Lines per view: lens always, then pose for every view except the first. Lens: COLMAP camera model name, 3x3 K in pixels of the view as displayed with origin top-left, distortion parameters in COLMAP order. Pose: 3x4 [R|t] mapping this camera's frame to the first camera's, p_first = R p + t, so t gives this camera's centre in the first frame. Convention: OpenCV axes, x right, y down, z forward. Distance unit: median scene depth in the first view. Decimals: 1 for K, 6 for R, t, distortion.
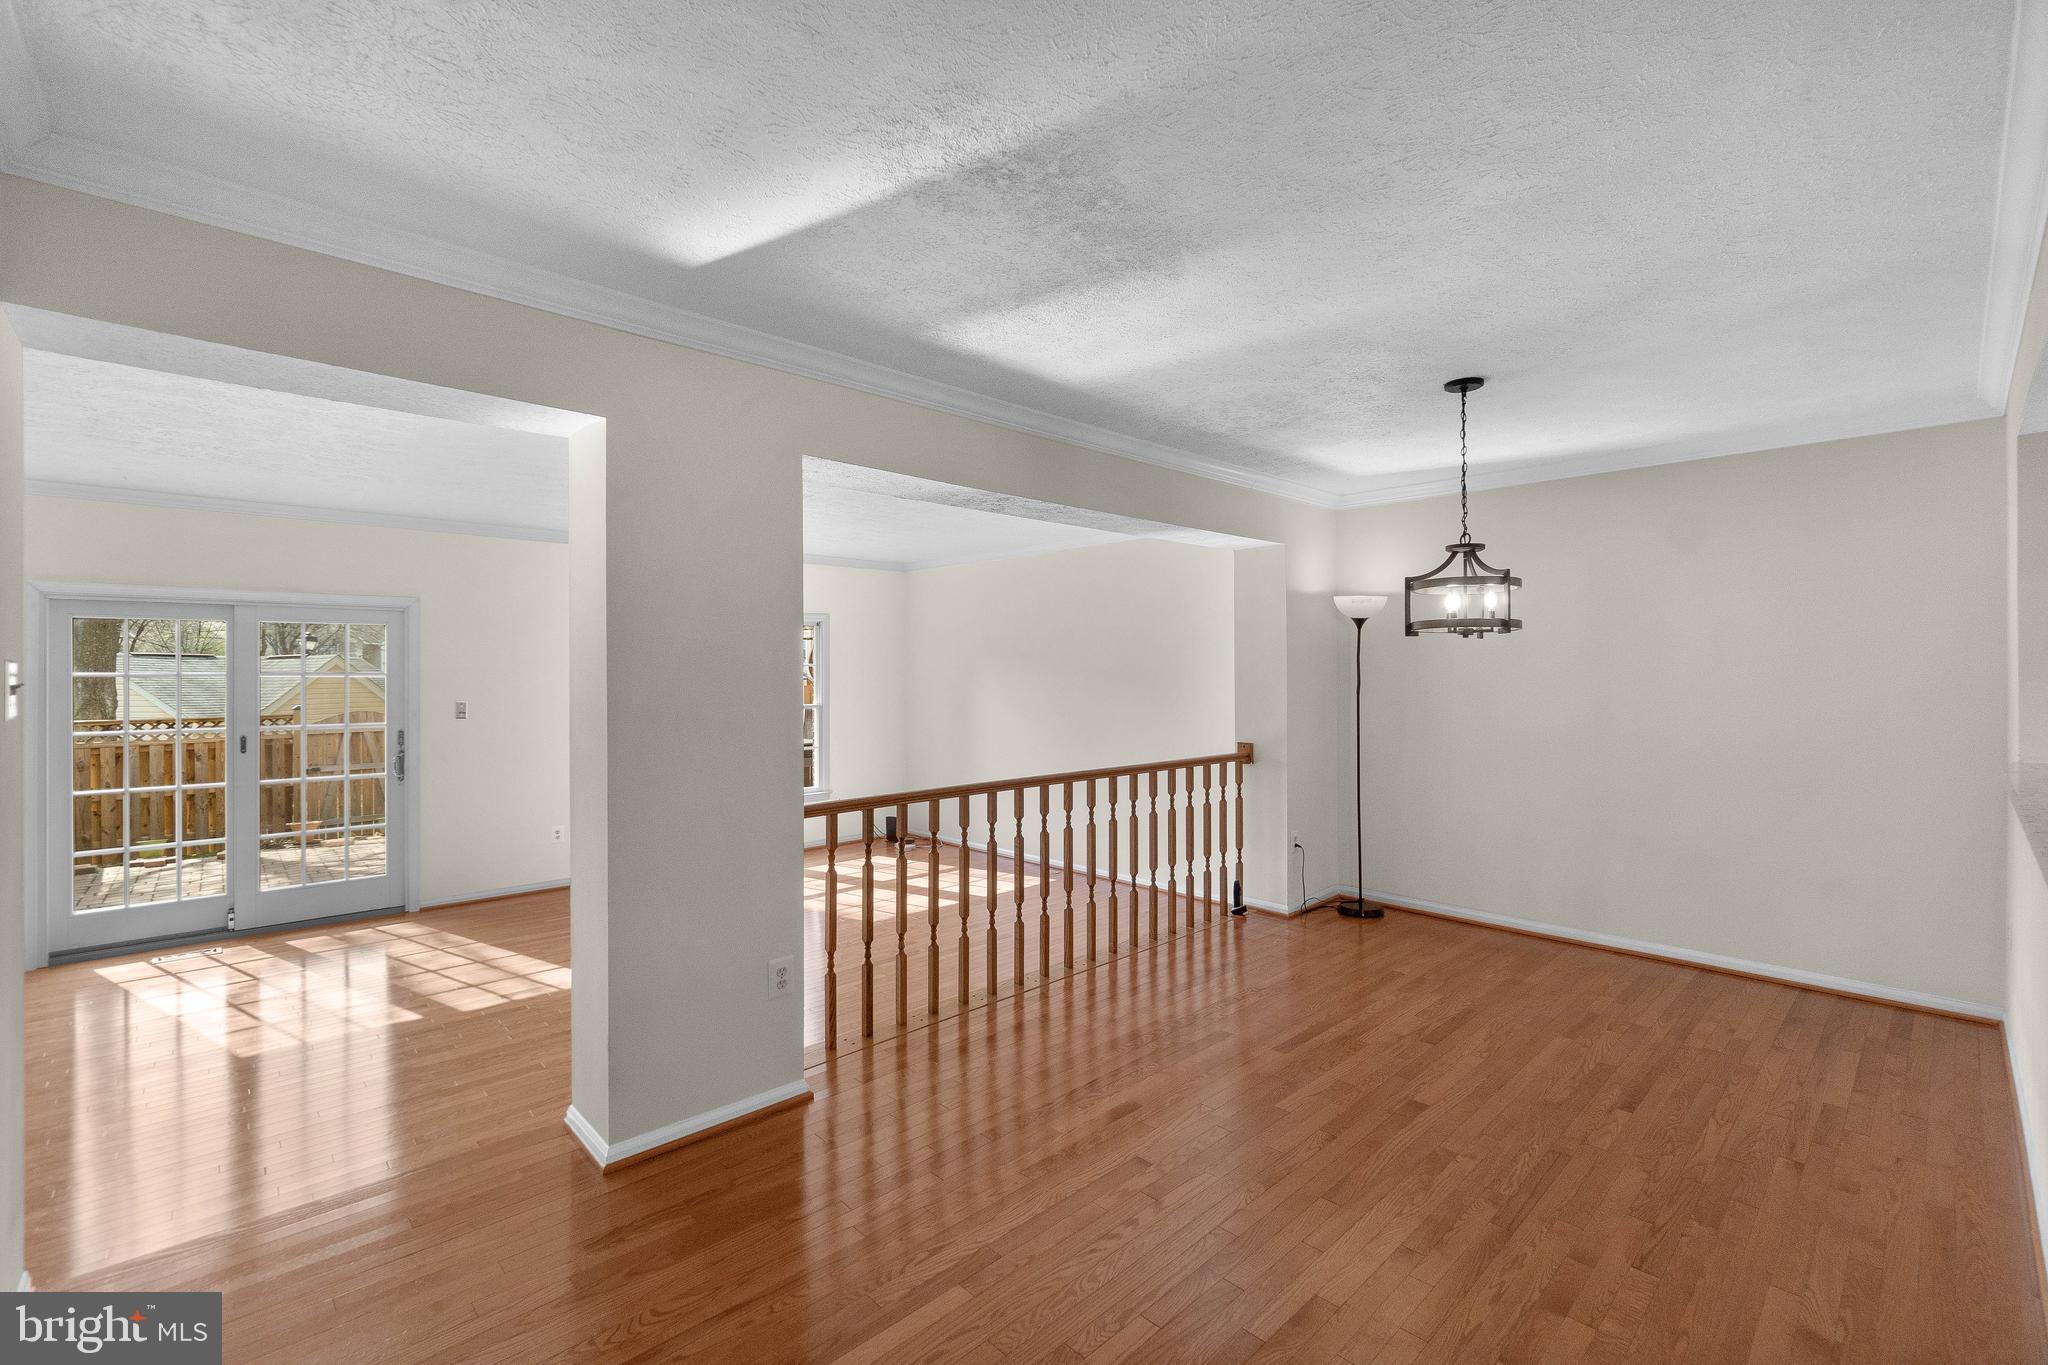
lens RADIAL K [[886.0, 0, 1012.7], [0, 886.0, 677.3], [0, 0, 1]] dist [-0.003296, -0.000004]
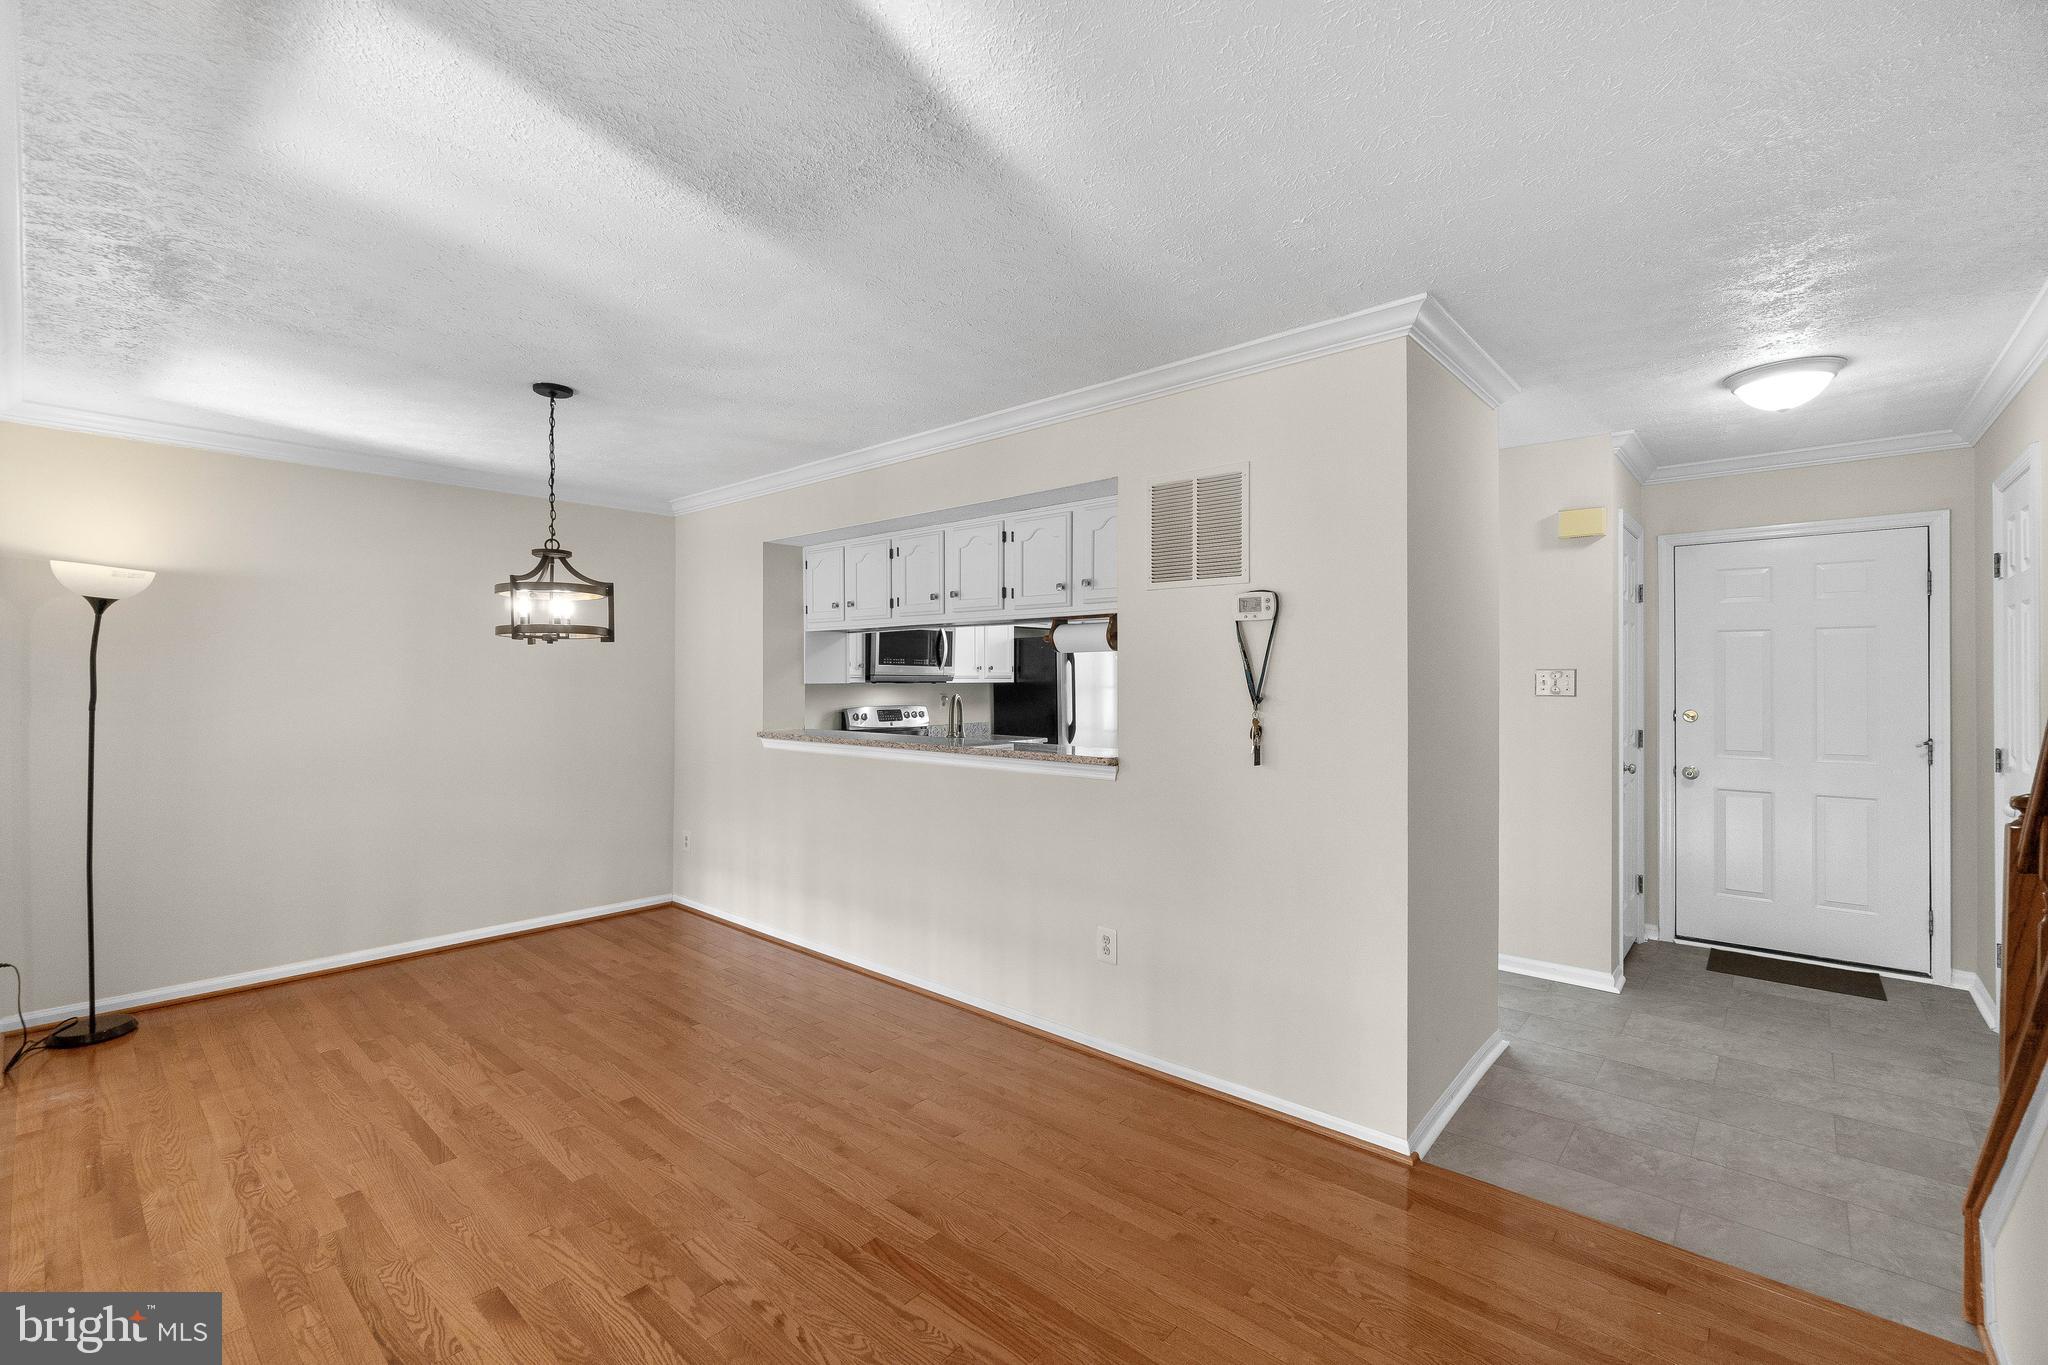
lens RADIAL K [[886.0, 0, 1010.1], [0, 886.0, 682.9], [0, 0, 1]] dist [-0.003296, -0.000004]
pose [[-0.091184, -0.004792, 0.995823, -0.524929], [0.006361, 0.999965, 0.005395, -0.002566], [-0.995814, 0.006826, -0.091151, 0.572726]]
